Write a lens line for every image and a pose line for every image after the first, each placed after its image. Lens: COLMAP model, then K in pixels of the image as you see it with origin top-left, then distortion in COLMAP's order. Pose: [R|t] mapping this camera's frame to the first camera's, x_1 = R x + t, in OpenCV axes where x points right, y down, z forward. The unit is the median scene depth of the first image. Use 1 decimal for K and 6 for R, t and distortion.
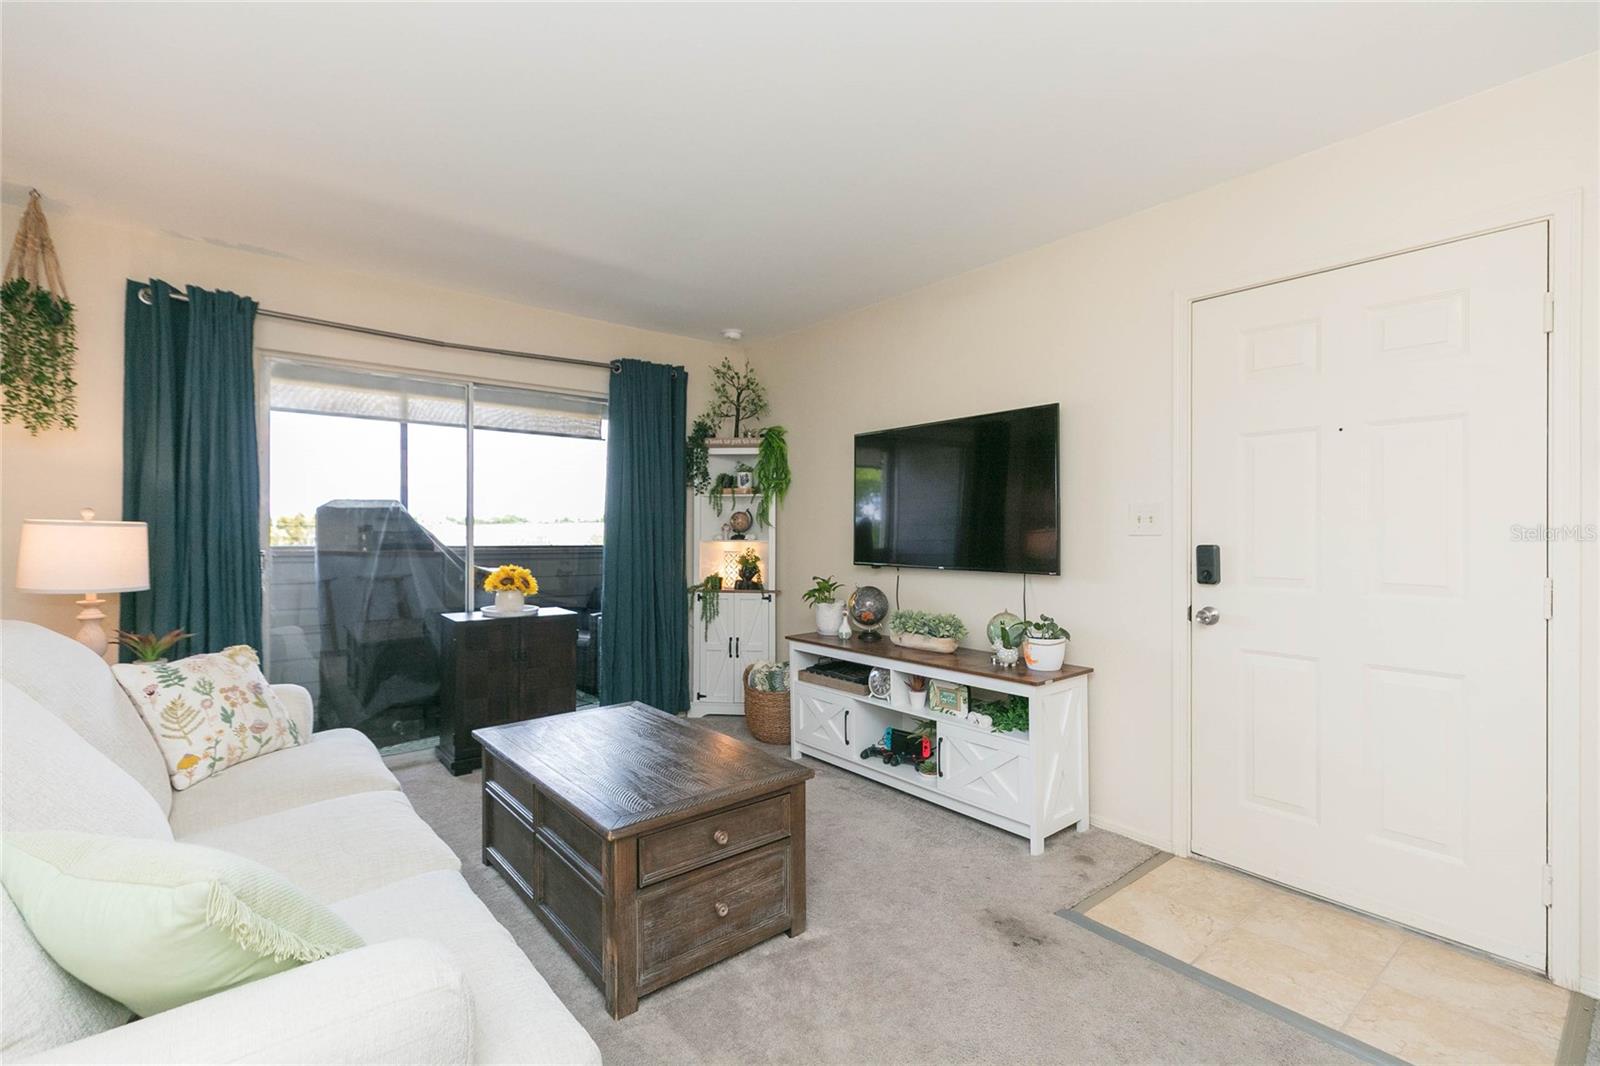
lens RADIAL K [[716.3, 0, 818.1], [0, 716.3, 533.8], [0, 0, 1]] dist [0.000647, 0.000070]
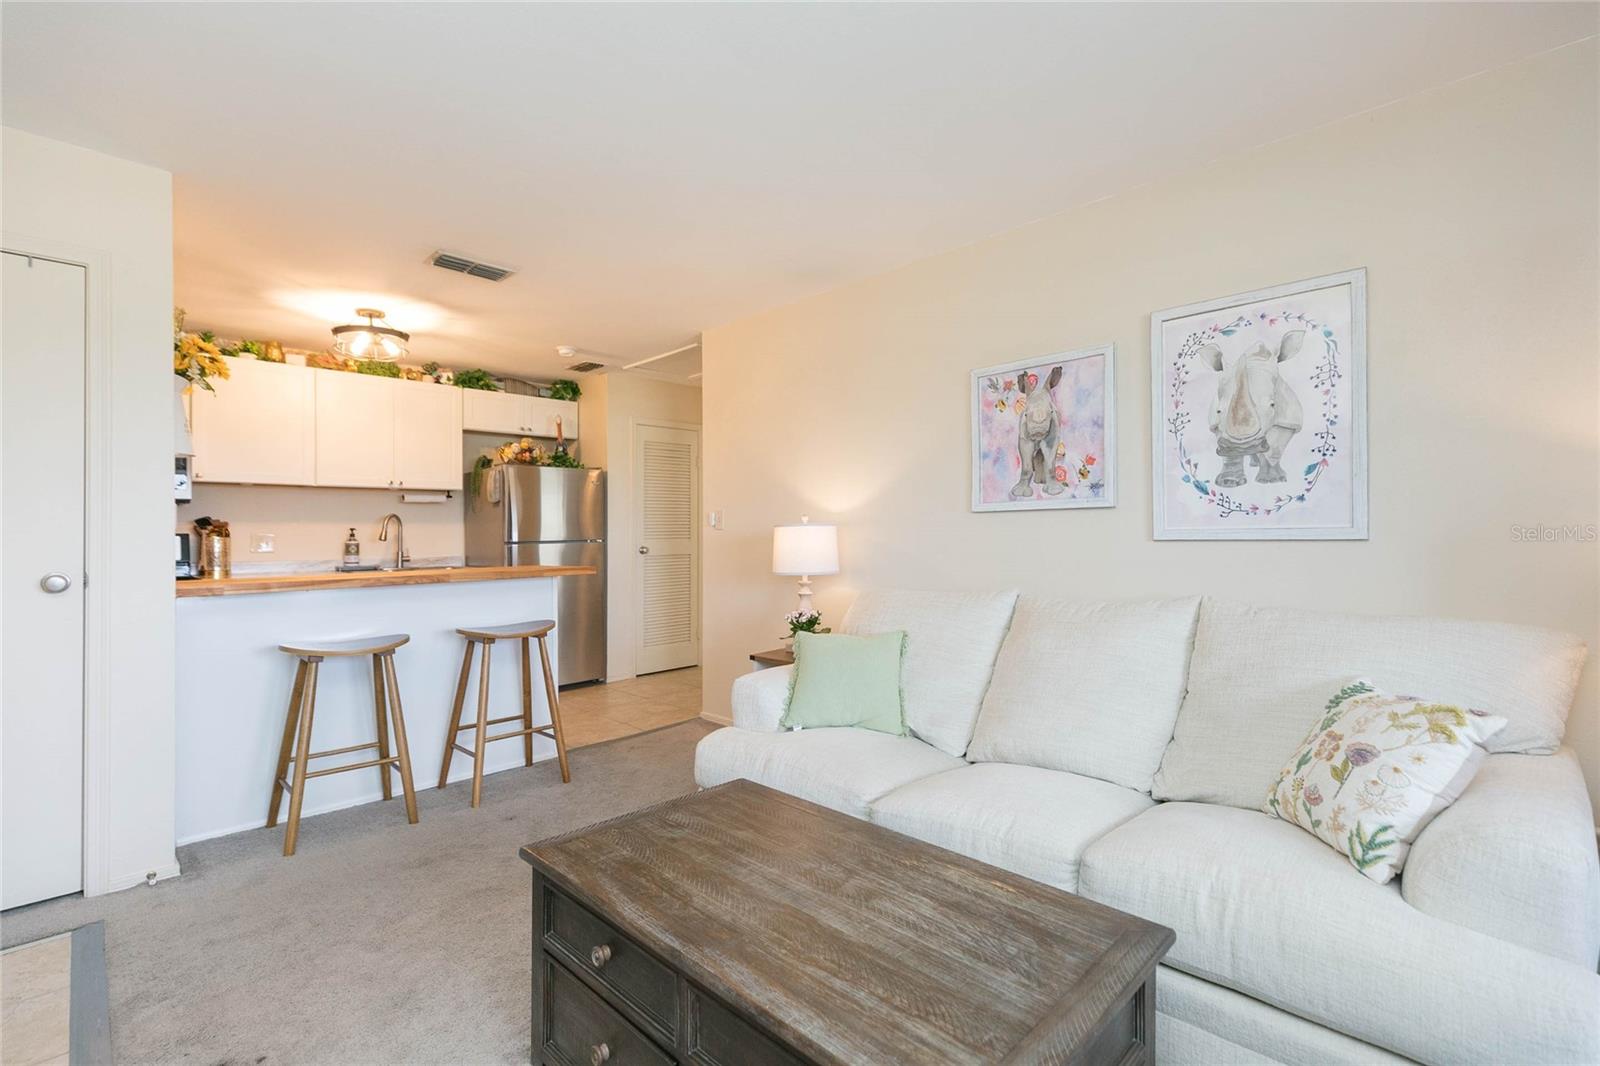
lens RADIAL K [[723.0, 0, 805.8], [0, 723.0, 523.8], [0, 0, 1]] dist [0.000309, 0.000041]
pose [[-0.995281, 0.004482, -0.096929, -0.166092], [0.005411, 0.999942, -0.009319, 0.003667], [0.096882, -0.009800, -0.995248, 1.294980]]
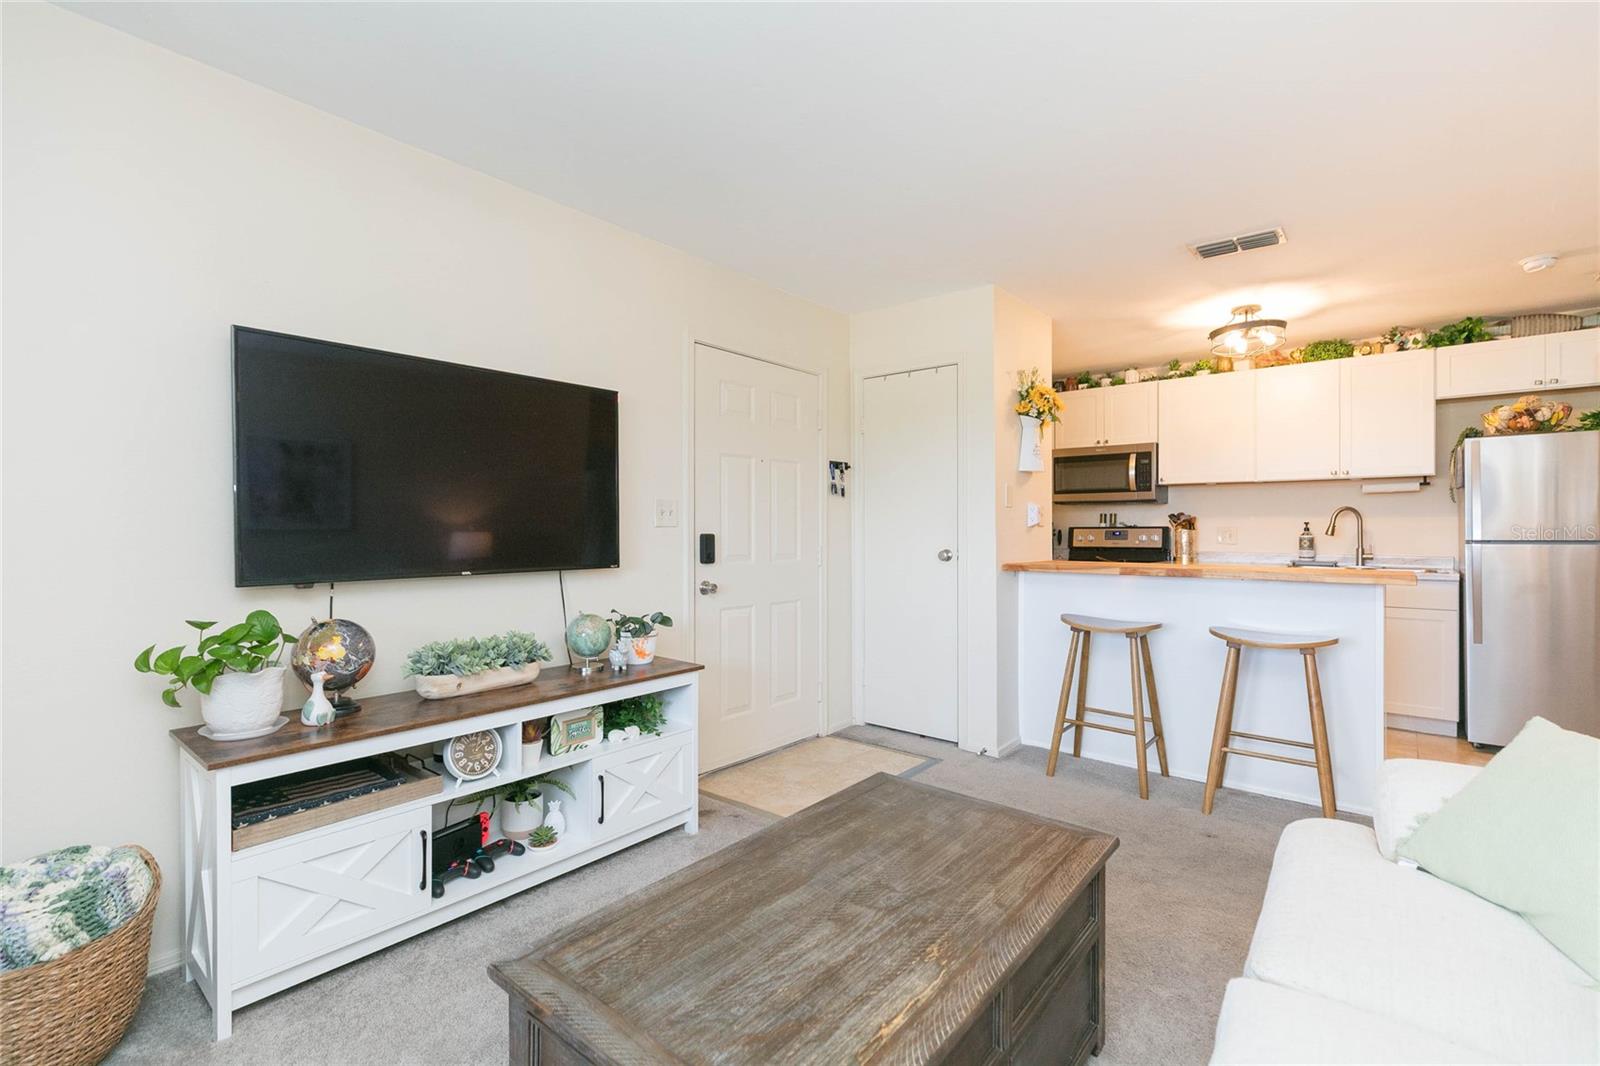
lens RADIAL K [[712.6, 0, 805.6], [0, 712.6, 528.8], [0, 0, 1]] dist [0.000160, -0.000403]
pose [[-0.181454, -0.003741, 0.983392, -0.673508], [0.000216, 0.999993, 0.003844, 0.001113], [-0.983399, 0.000910, -0.181452, 0.928109]]
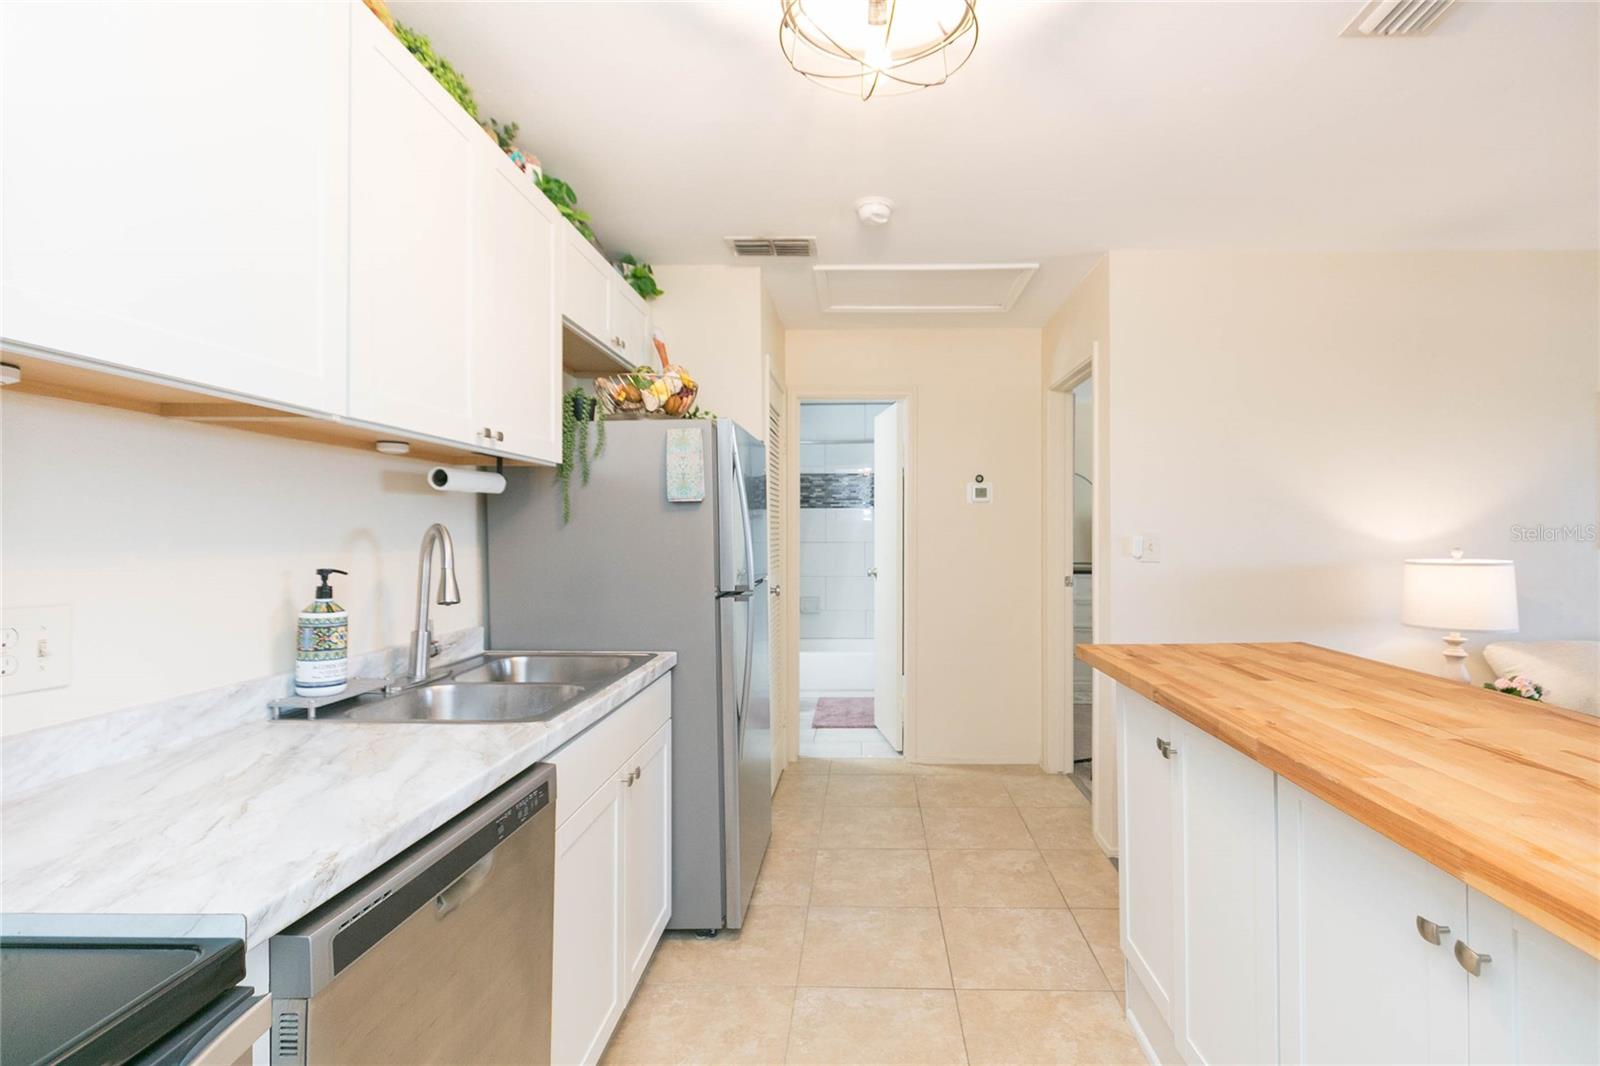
lens RADIAL K [[726.0, 0, 803.5], [0, 726.0, 518.5], [0, 0, 1]] dist [-0.000257, 0.000049]
pose [[-0.697334, -0.011995, -0.716646, 0.869958], [-0.002836, 0.999898, -0.013976, -0.037891], [0.716741, -0.007713, -0.697297, 0.106109]]
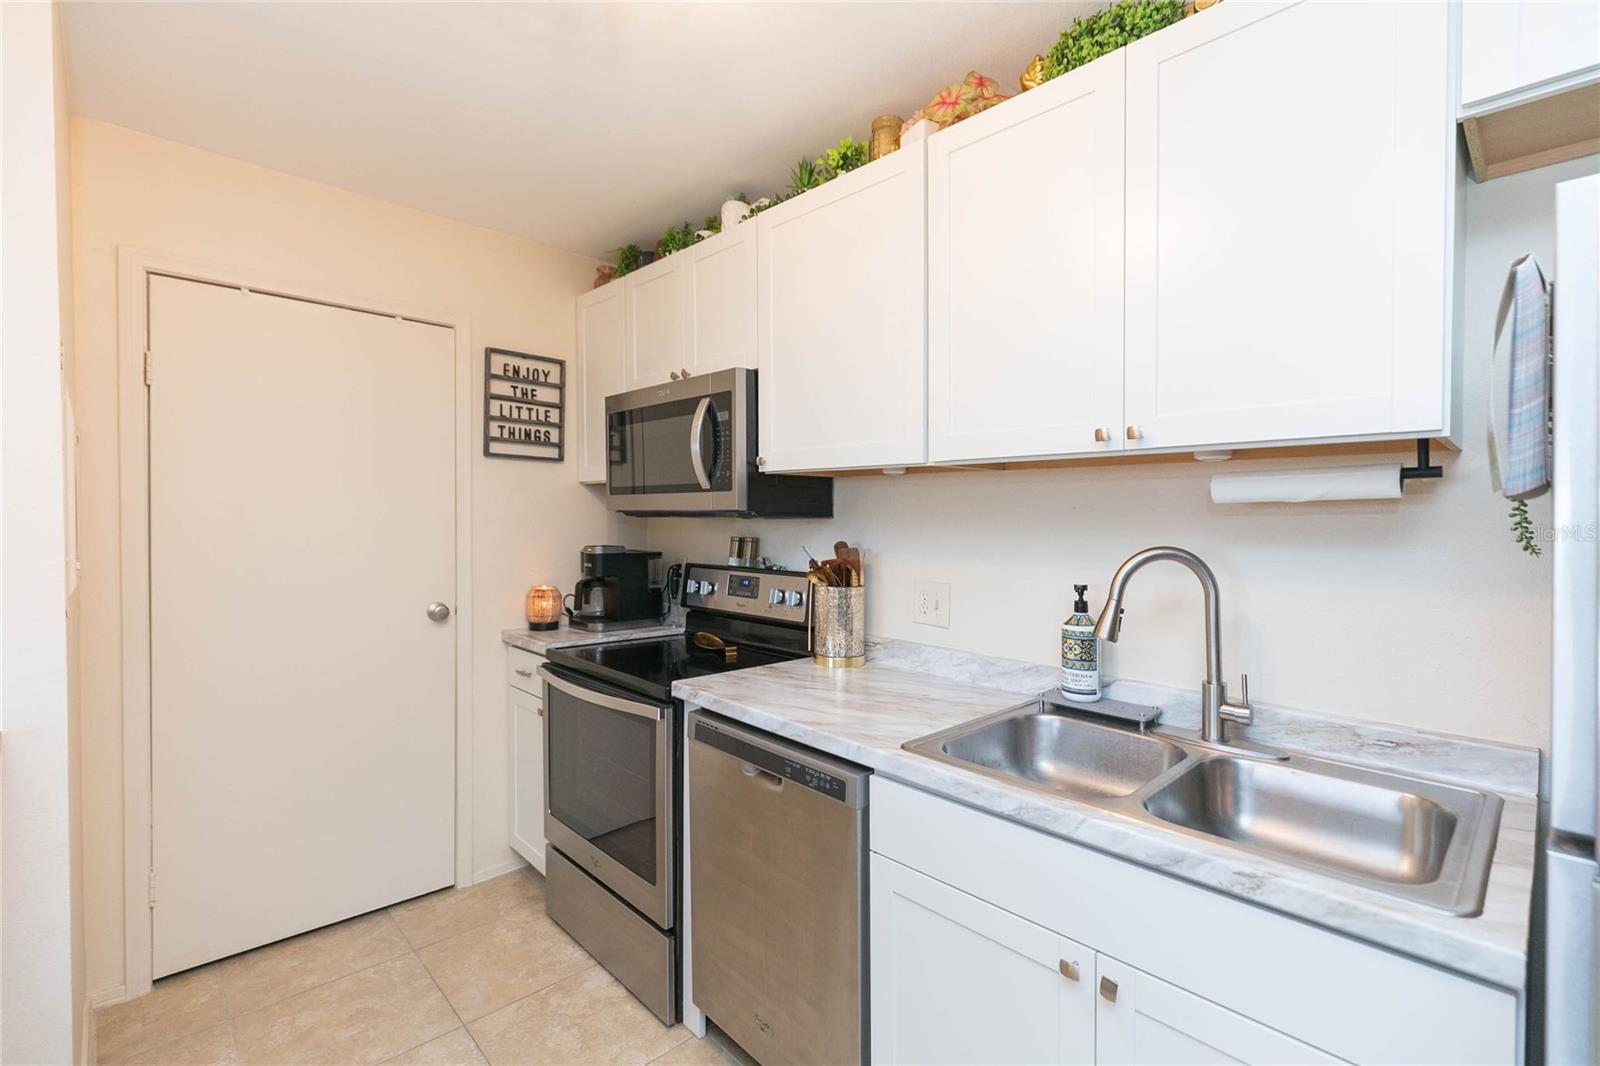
lens RADIAL K [[723.0, 0, 805.8], [0, 723.0, 523.8], [0, 0, 1]] dist [0.000309, 0.000041]
pose [[-0.078964, -0.012373, 0.996801, 0.187971], [-0.007166, 0.999904, 0.011843, -0.060940], [-0.996852, -0.006208, -0.079045, -0.248237]]
